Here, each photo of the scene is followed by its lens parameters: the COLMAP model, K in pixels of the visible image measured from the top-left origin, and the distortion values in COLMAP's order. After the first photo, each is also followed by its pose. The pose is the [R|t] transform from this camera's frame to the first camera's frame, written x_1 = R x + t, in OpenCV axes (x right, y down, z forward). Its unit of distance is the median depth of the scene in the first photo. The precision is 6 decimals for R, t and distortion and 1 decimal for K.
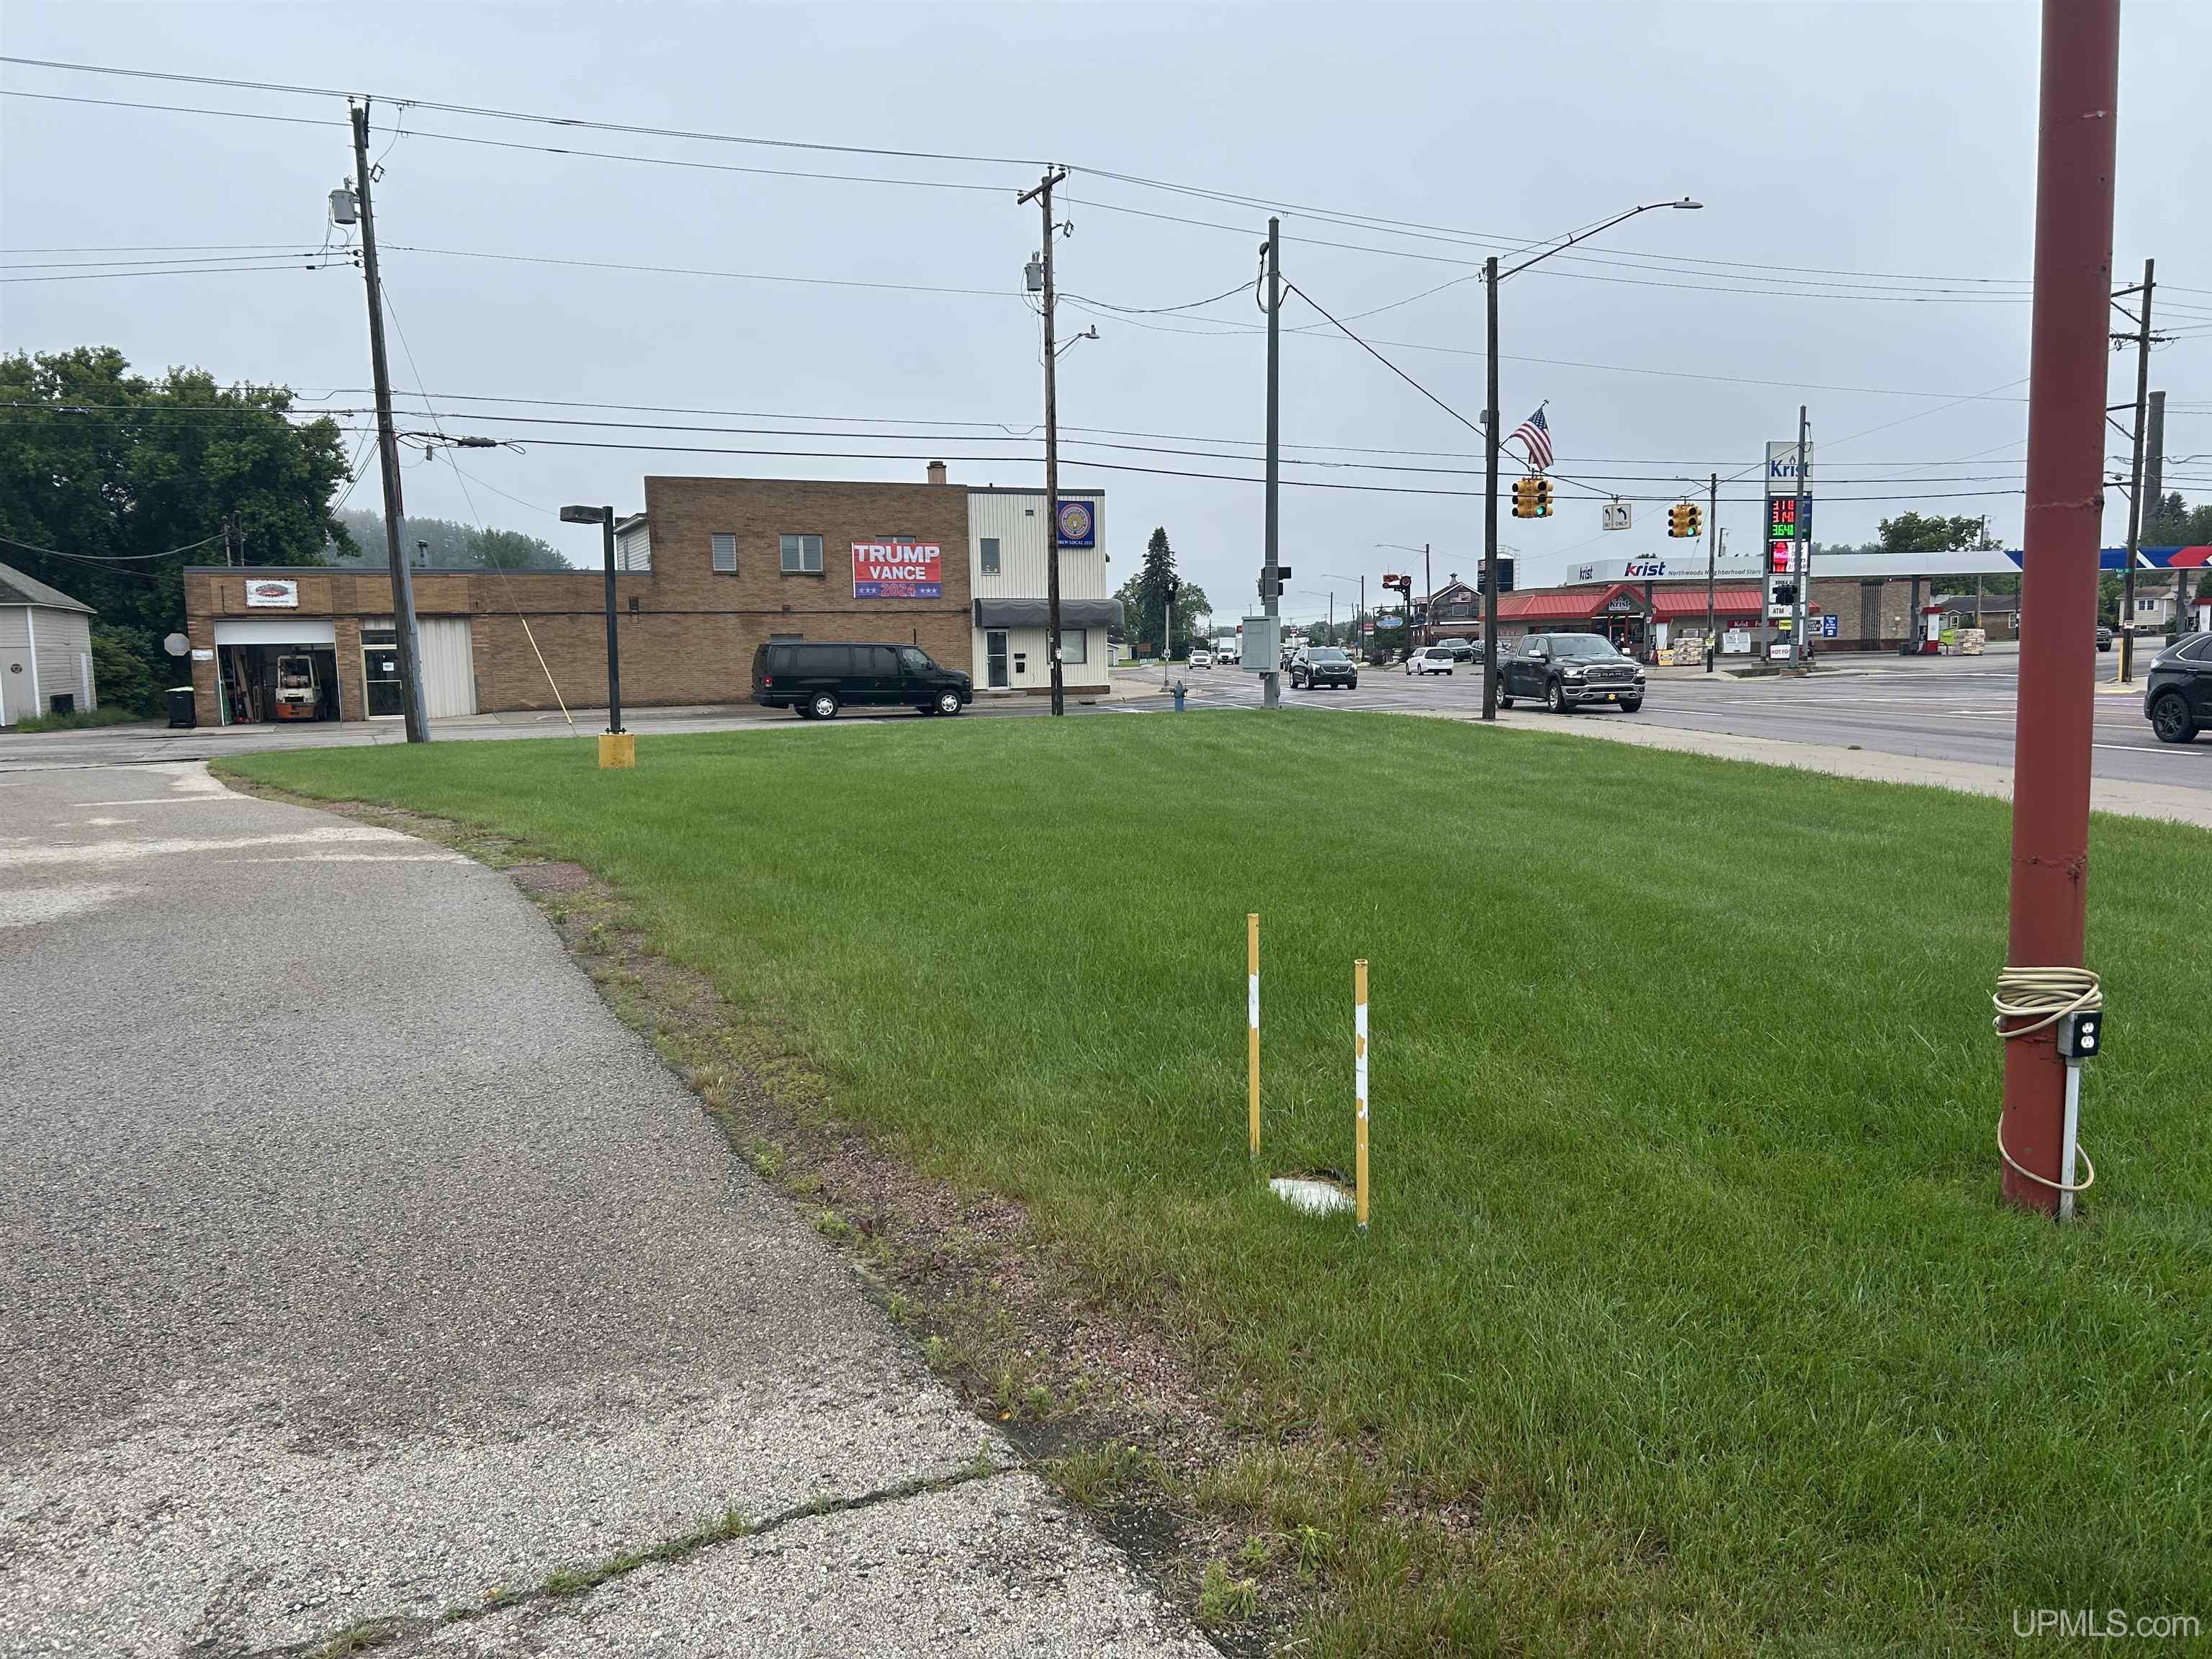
lens RADIAL K [[1648.4, 0, 1101.2], [0, 1648.4, 819.7], [0, 0, 1]] dist [0.094703, -0.106459]
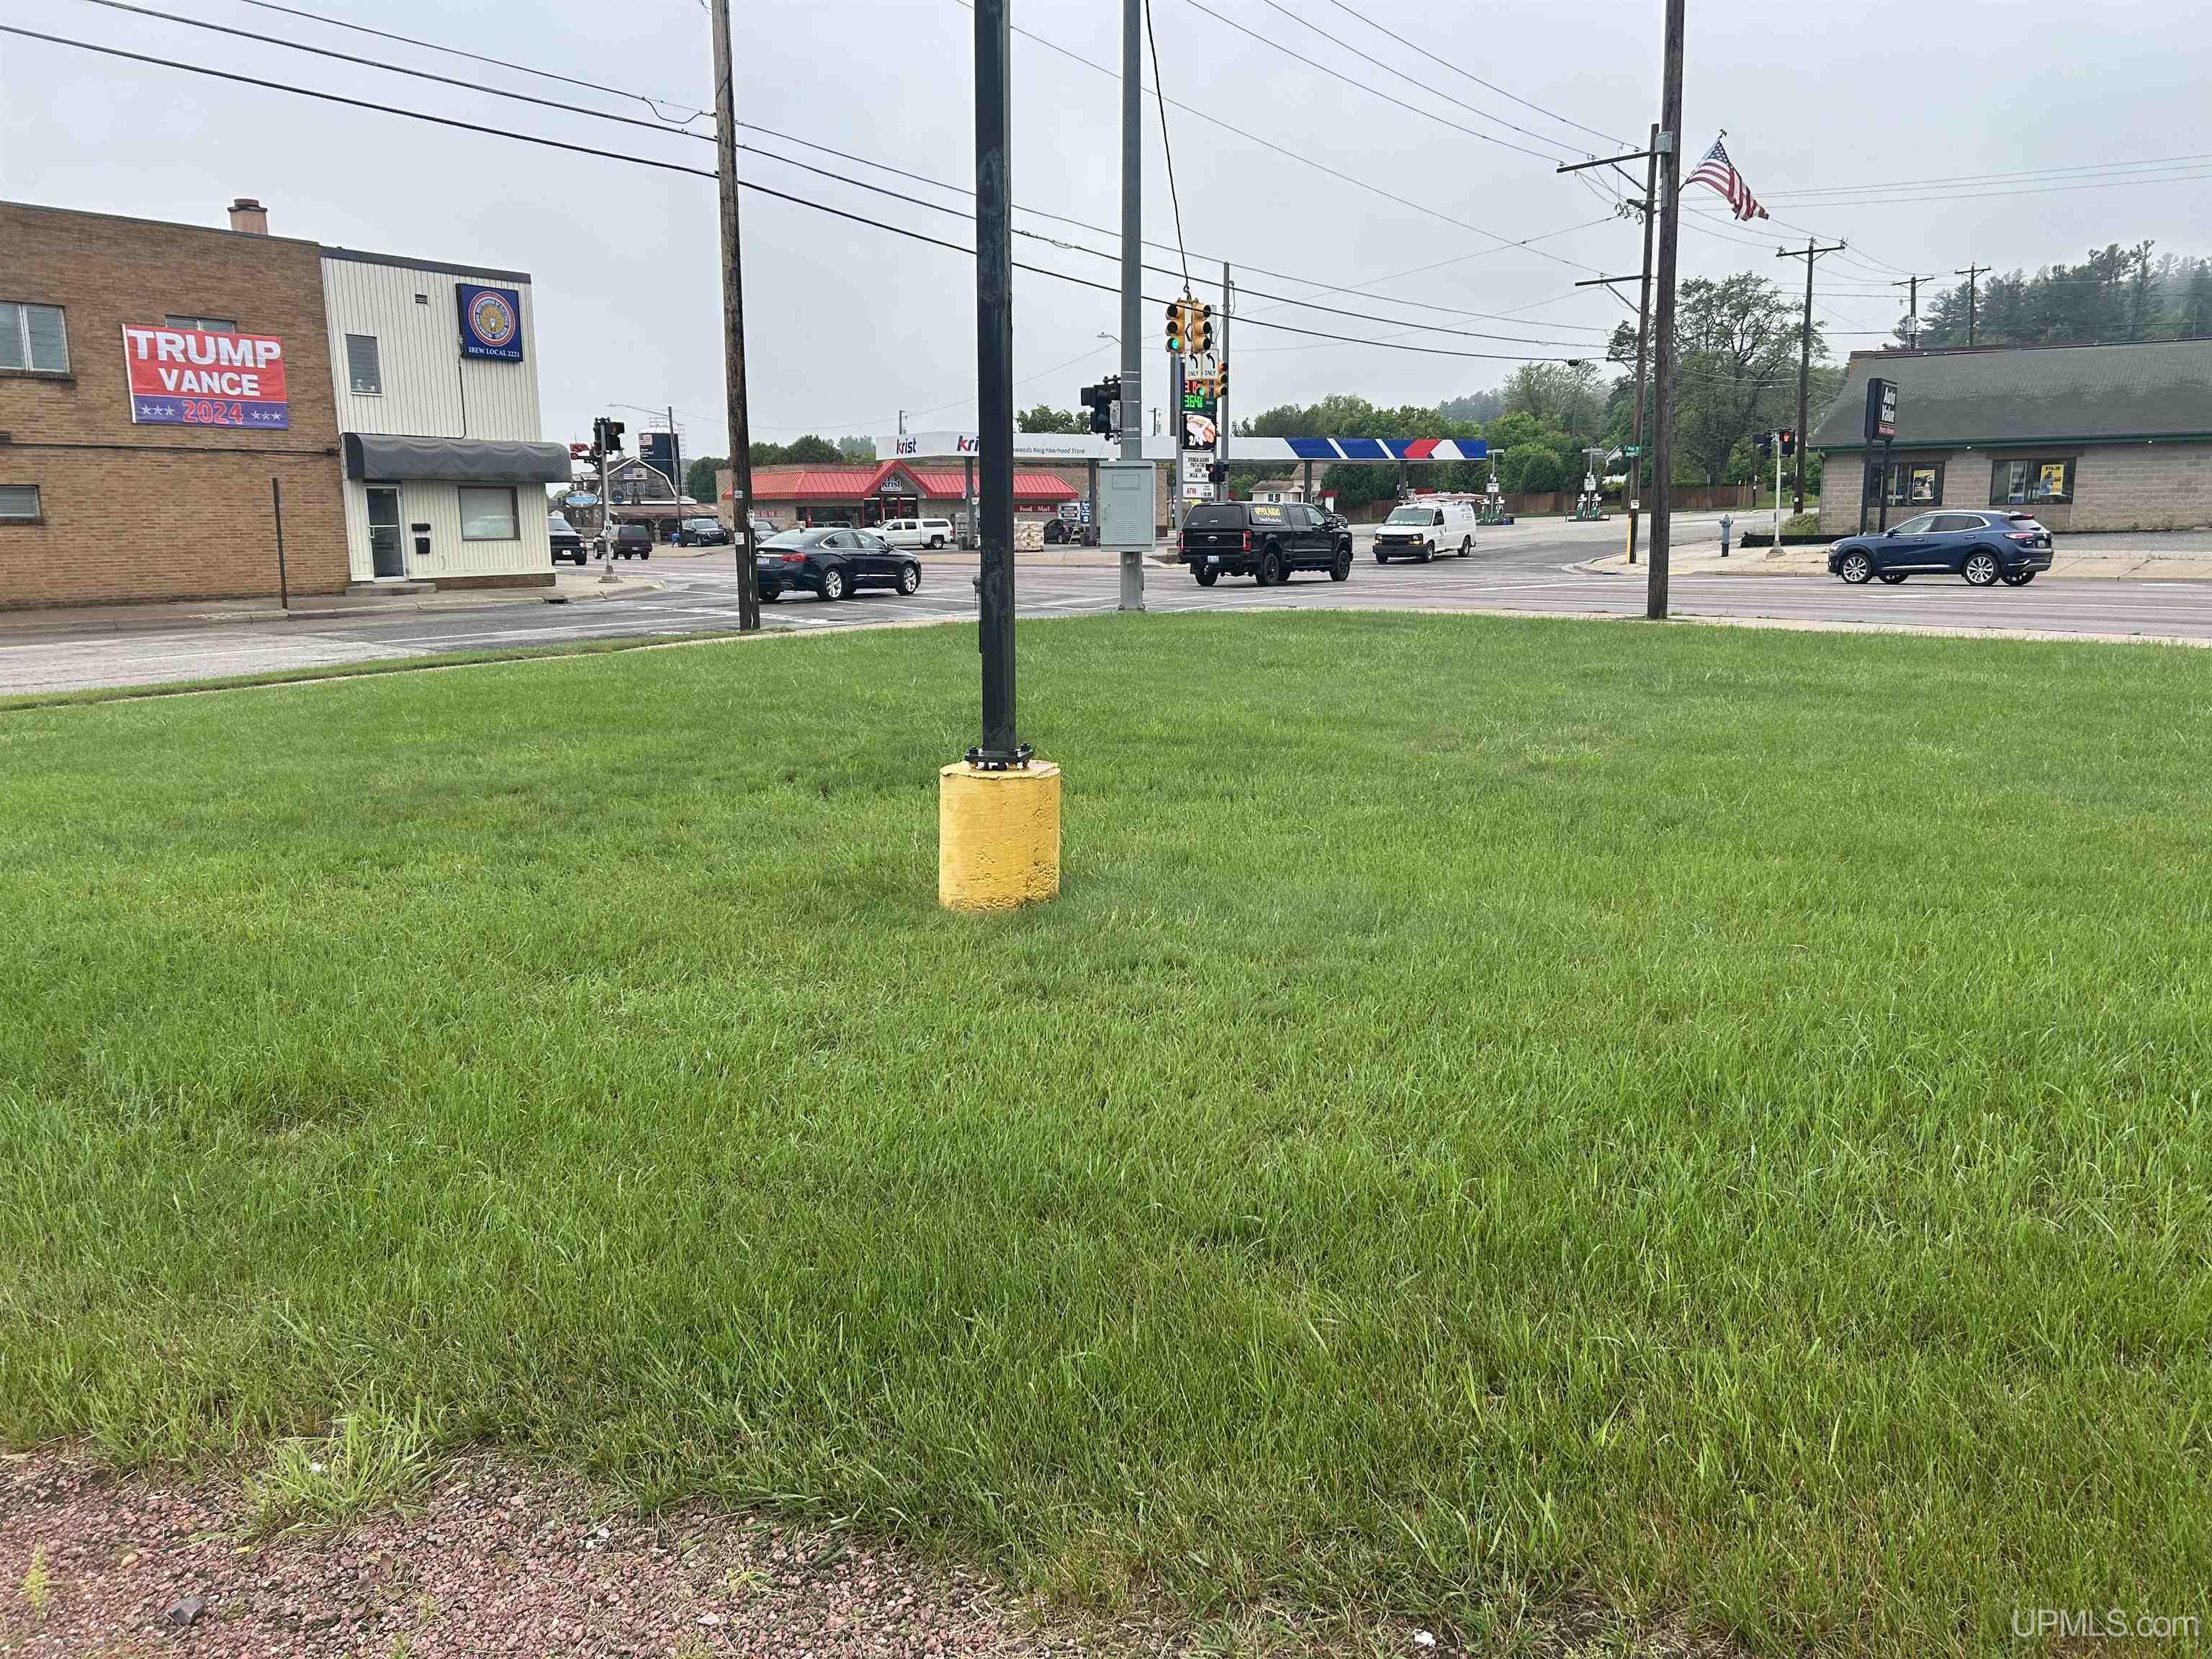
lens RADIAL K [[1648.4, 0, 1101.2], [0, 1648.4, 819.7], [0, 0, 1]] dist [0.094703, -0.106459]
pose [[0.851005, -0.086162, 0.518041, -0.189851], [0.051621, 0.995396, 0.080756, -0.028267], [-0.522614, -0.041982, 0.851535, 0.341359]]
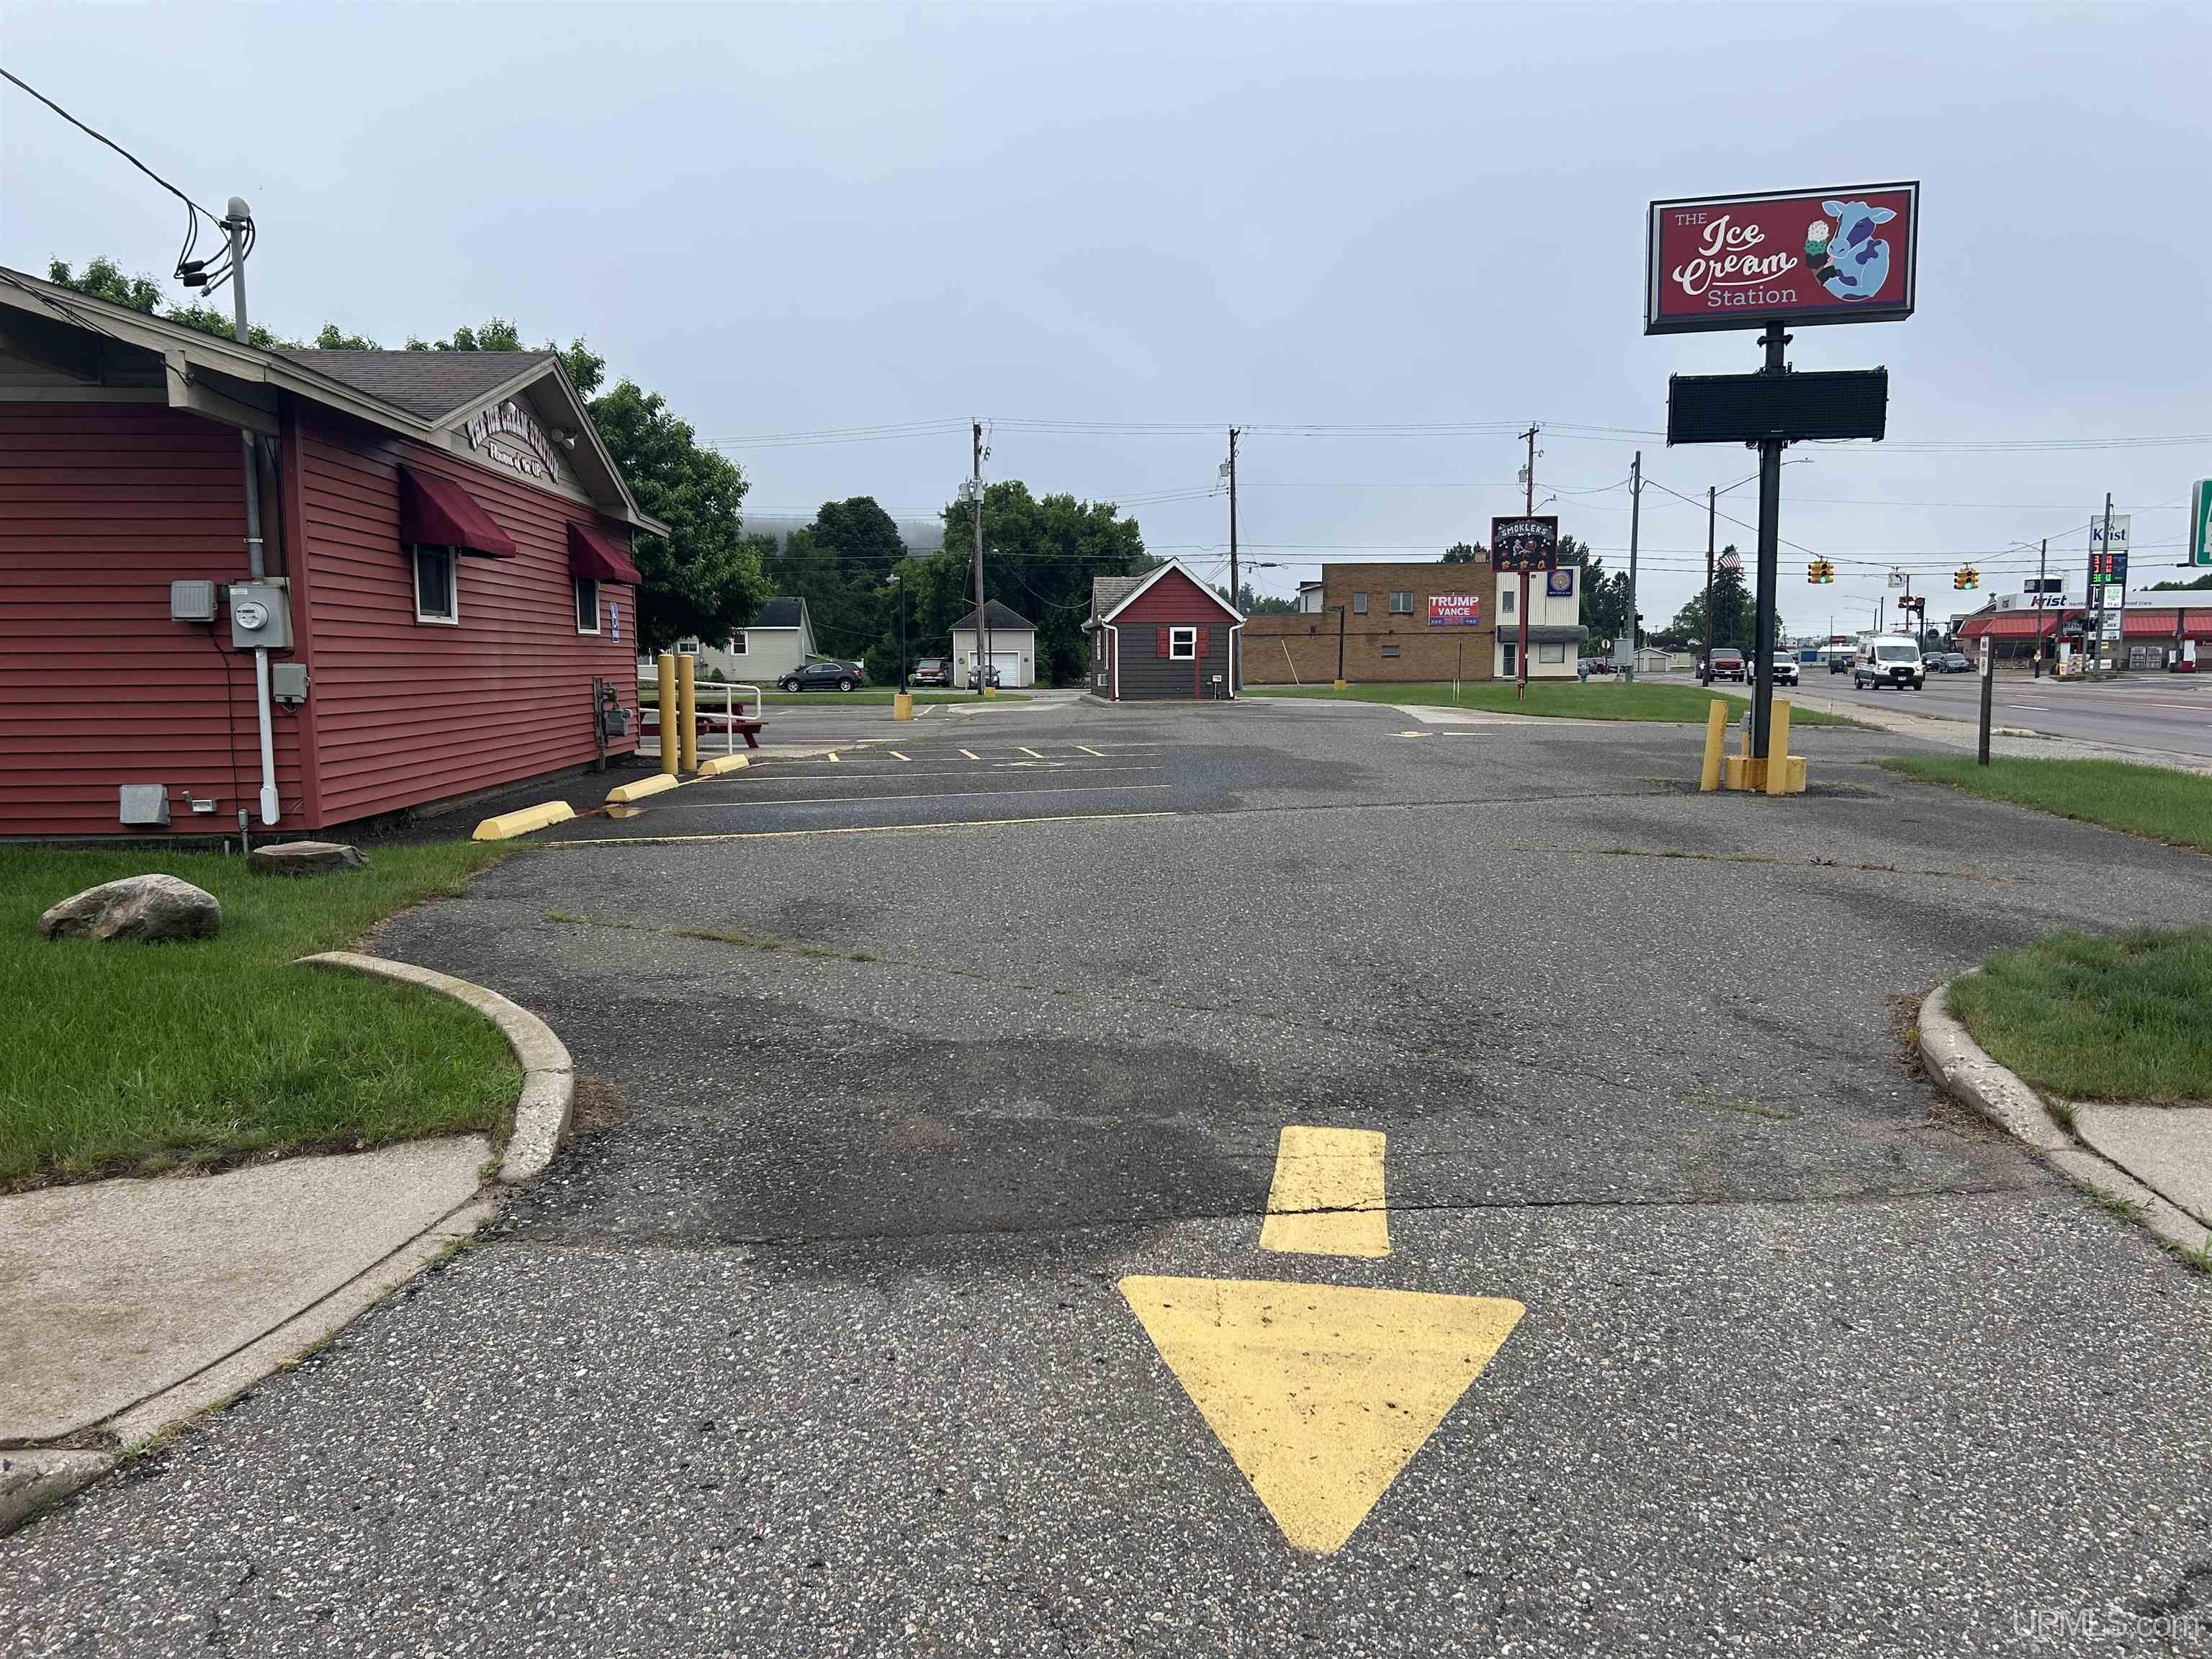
lens RADIAL K [[1648.4, 0, 1101.2], [0, 1648.4, 819.7], [0, 0, 1]] dist [0.094703, -0.106459]
pose [[0.939999, 0.047159, -0.337902, 0.146639], [-0.048596, 0.998810, 0.004209, 0.094666], [0.337699, 0.012465, 0.941172, -0.887853]]
